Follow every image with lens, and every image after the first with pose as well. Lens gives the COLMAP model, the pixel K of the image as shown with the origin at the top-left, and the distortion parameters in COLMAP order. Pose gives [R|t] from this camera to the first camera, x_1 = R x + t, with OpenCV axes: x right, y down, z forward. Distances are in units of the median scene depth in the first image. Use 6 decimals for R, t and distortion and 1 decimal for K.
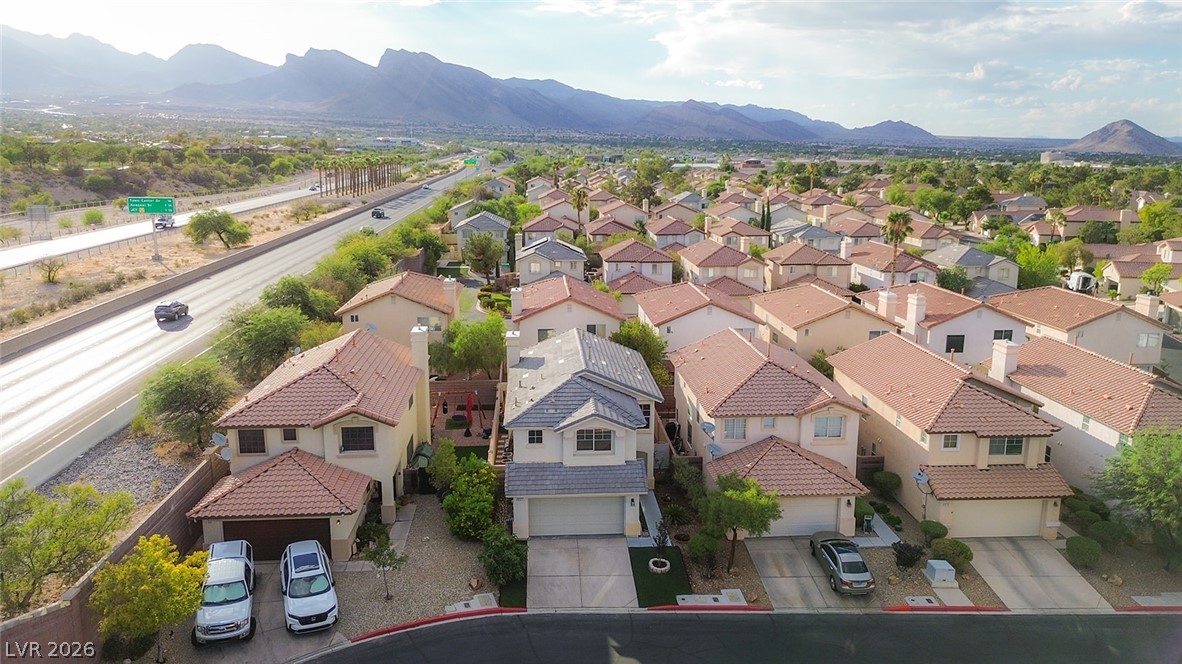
lens RADIAL K [[859.6, 0, 591.0], [0, 859.6, 332.0], [0, 0, 1]] dist [0.074206, -0.084592]
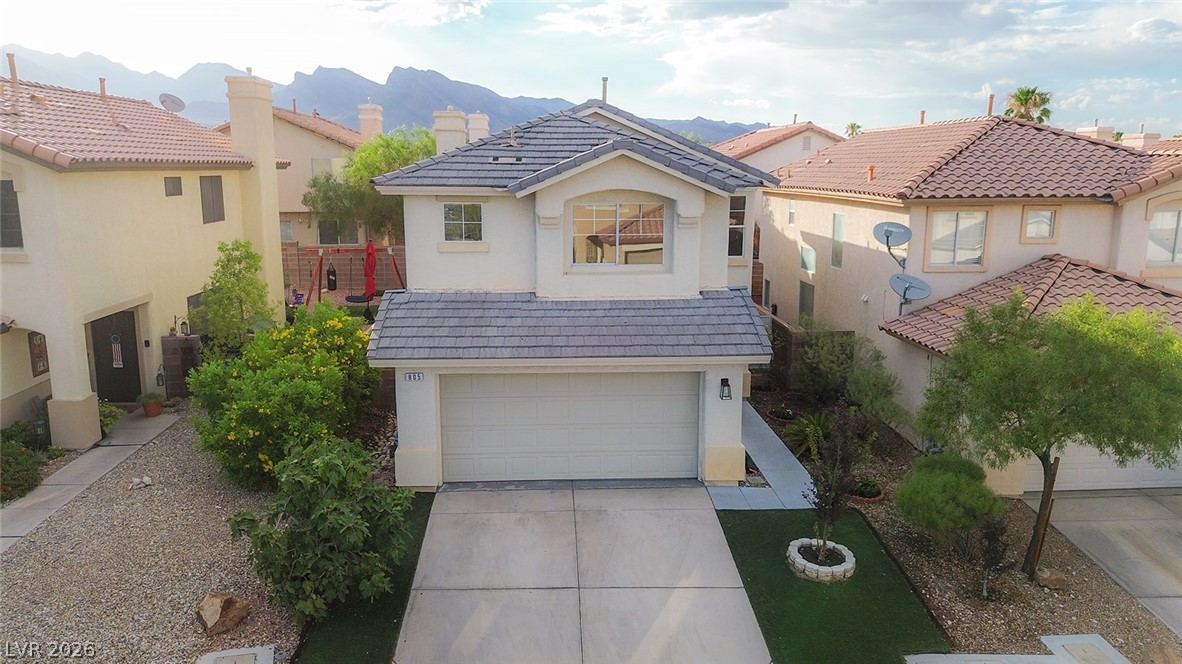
lens RADIAL K [[862.6, 0, 590.2], [0, 862.6, 336.3], [0, 0, 1]] dist [0.061120, -0.060814]
pose [[0.999958, 0.001975, -0.008905, -0.005459], [-0.002123, 0.999859, -0.016653, 0.177966], [0.008871, 0.016671, 0.999822, 0.621501]]
